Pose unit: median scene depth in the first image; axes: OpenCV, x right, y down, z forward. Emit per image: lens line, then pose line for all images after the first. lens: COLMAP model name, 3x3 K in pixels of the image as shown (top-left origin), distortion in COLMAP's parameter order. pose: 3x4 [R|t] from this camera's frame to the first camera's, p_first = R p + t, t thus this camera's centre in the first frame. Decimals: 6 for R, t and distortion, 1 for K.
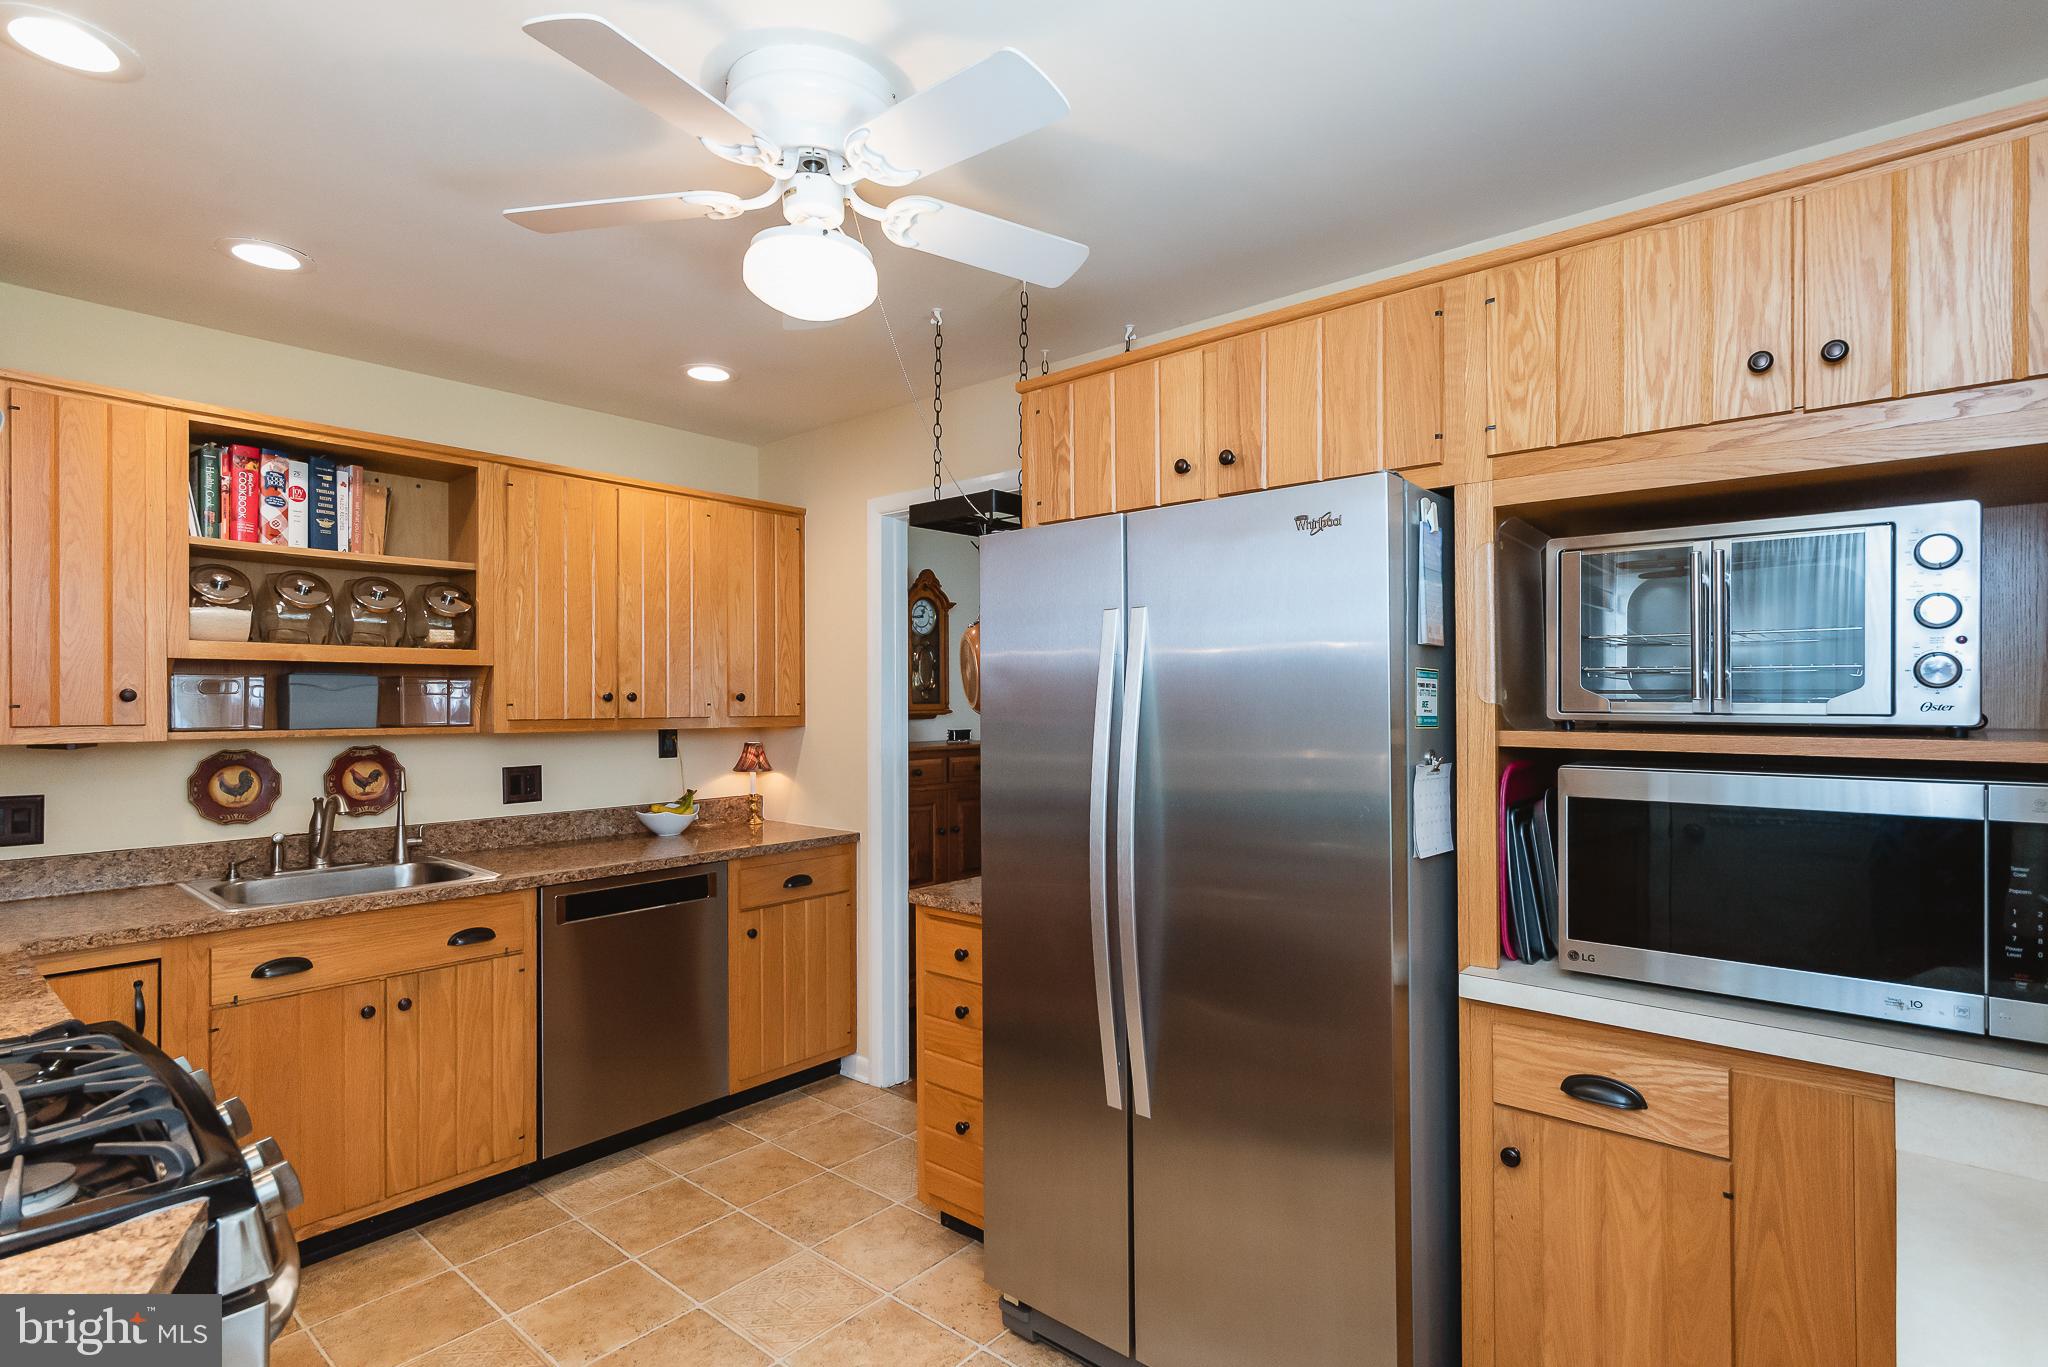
lens RADIAL K [[979.0, 0, 1018.4], [0, 979.0, 701.0], [0, 0, 1]] dist [-0.001153, 0.000230]
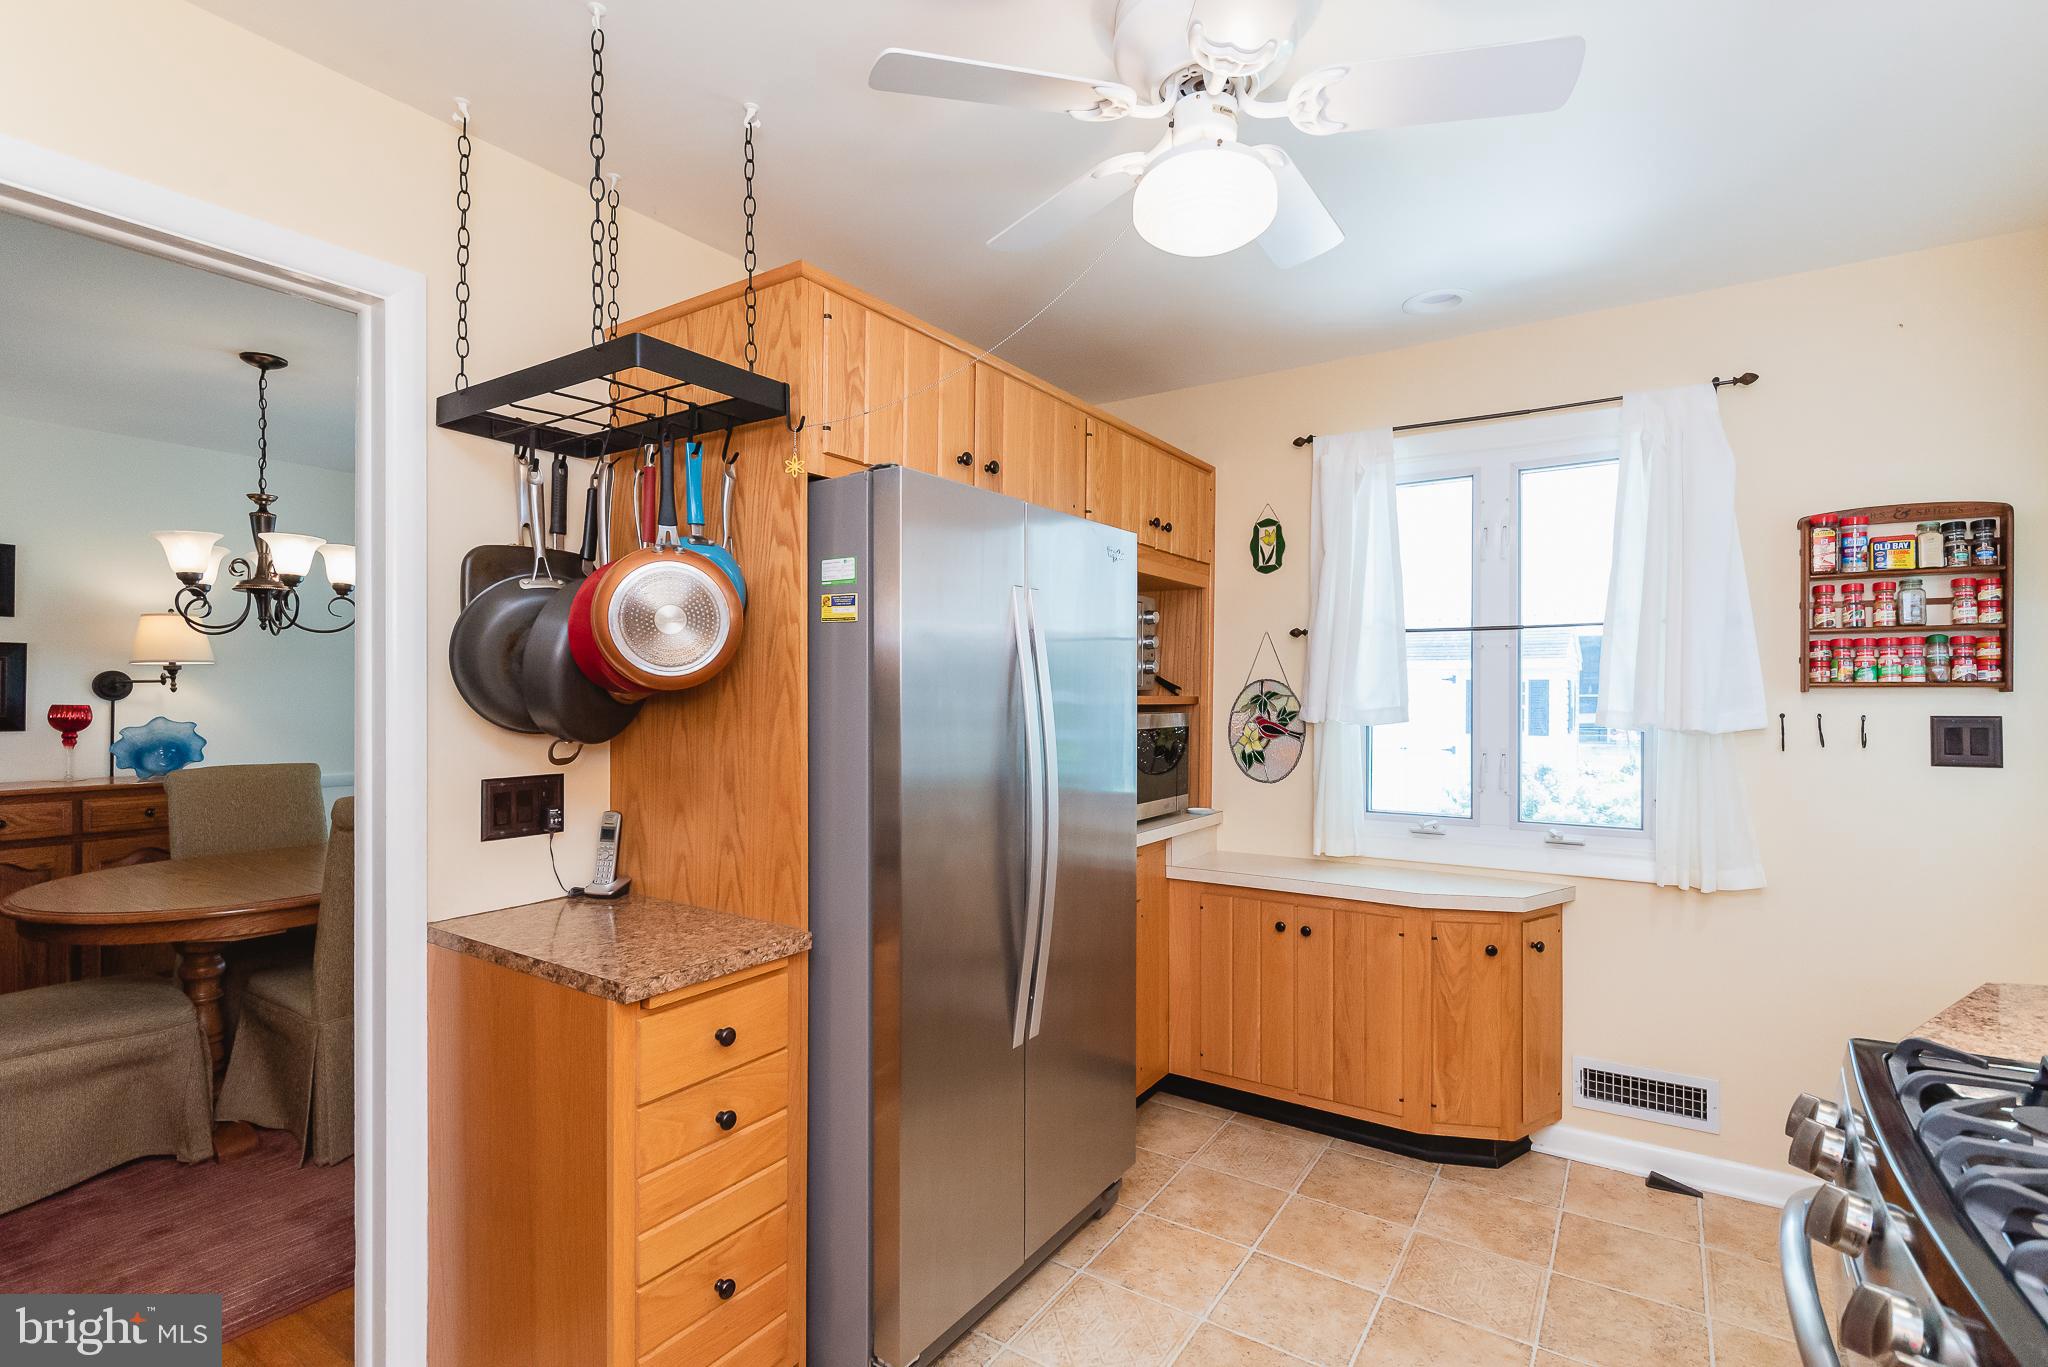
lens RADIAL K [[979.0, 0, 1018.4], [0, 979.0, 701.0], [0, 0, 1]] dist [-0.001153, 0.000230]
pose [[-0.111688, -0.001808, 0.993742, -0.836012], [-0.002322, 0.999996, 0.001558, 0.026262], [-0.993741, -0.002134, -0.111692, 0.958159]]
